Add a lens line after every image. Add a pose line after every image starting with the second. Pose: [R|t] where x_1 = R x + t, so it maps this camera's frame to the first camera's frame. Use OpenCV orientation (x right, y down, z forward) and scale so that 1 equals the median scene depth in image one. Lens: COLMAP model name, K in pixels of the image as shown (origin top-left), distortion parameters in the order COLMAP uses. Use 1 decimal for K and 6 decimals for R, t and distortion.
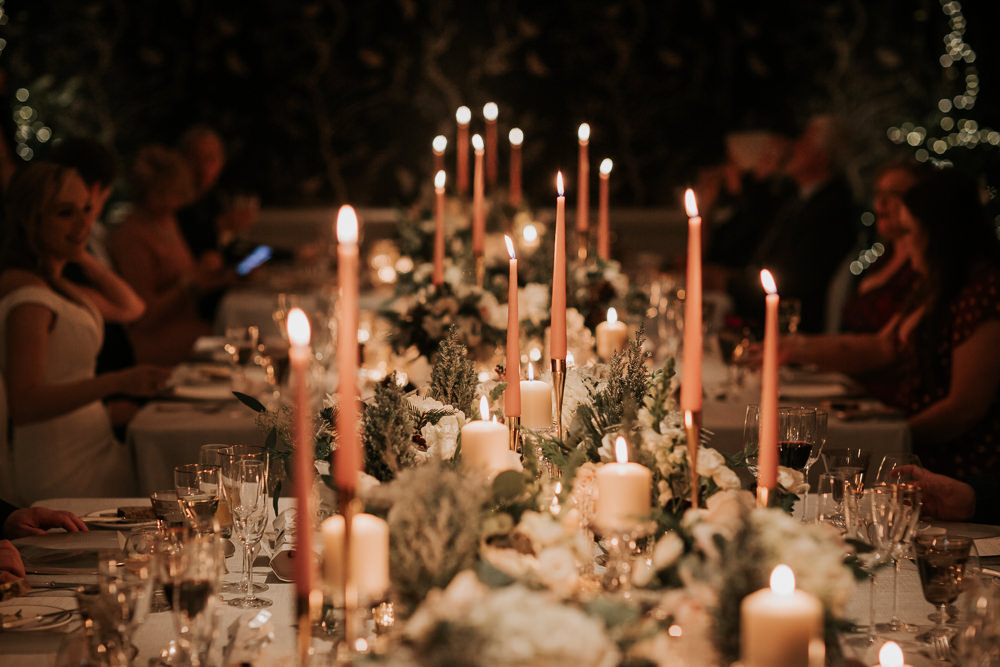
lens RADIAL K [[2446.7, 0, 500.0], [0, 2446.7, 333.5], [0, 0, 1]] dist [-0.085922, -0.478420]
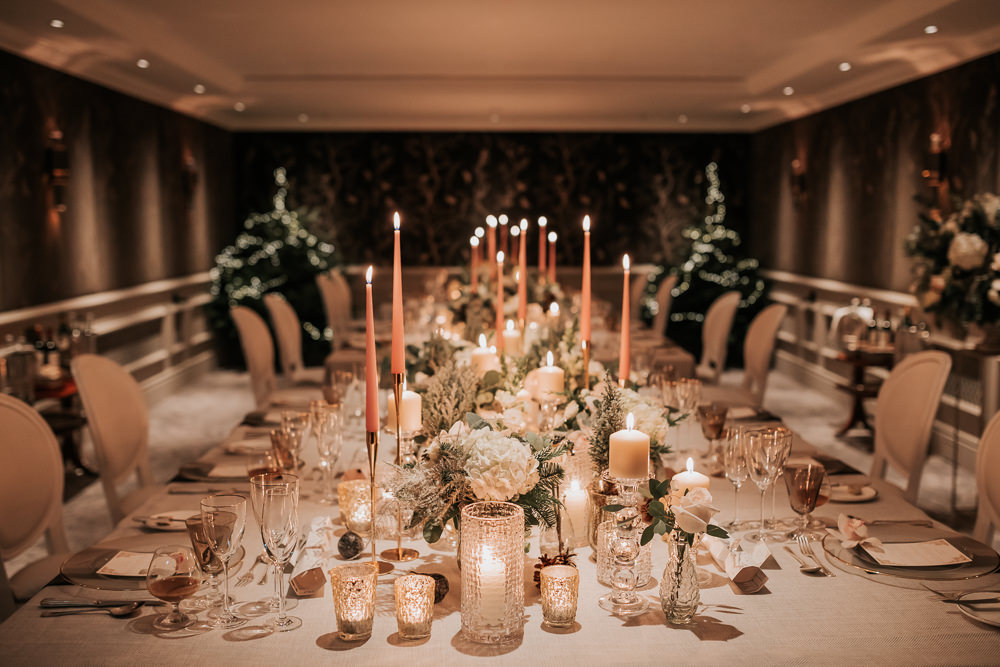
lens RADIAL K [[1033.0, 0, 521.6], [0, 1033.0, 332.5], [0, 0, 1]] dist [-0.011880, -0.015678]
pose [[0.999993, -0.000076, 0.003817, 0.023063], [0.000078, 1.000000, -0.000515, 0.024586], [-0.003817, 0.000515, 0.999993, 0.163824]]
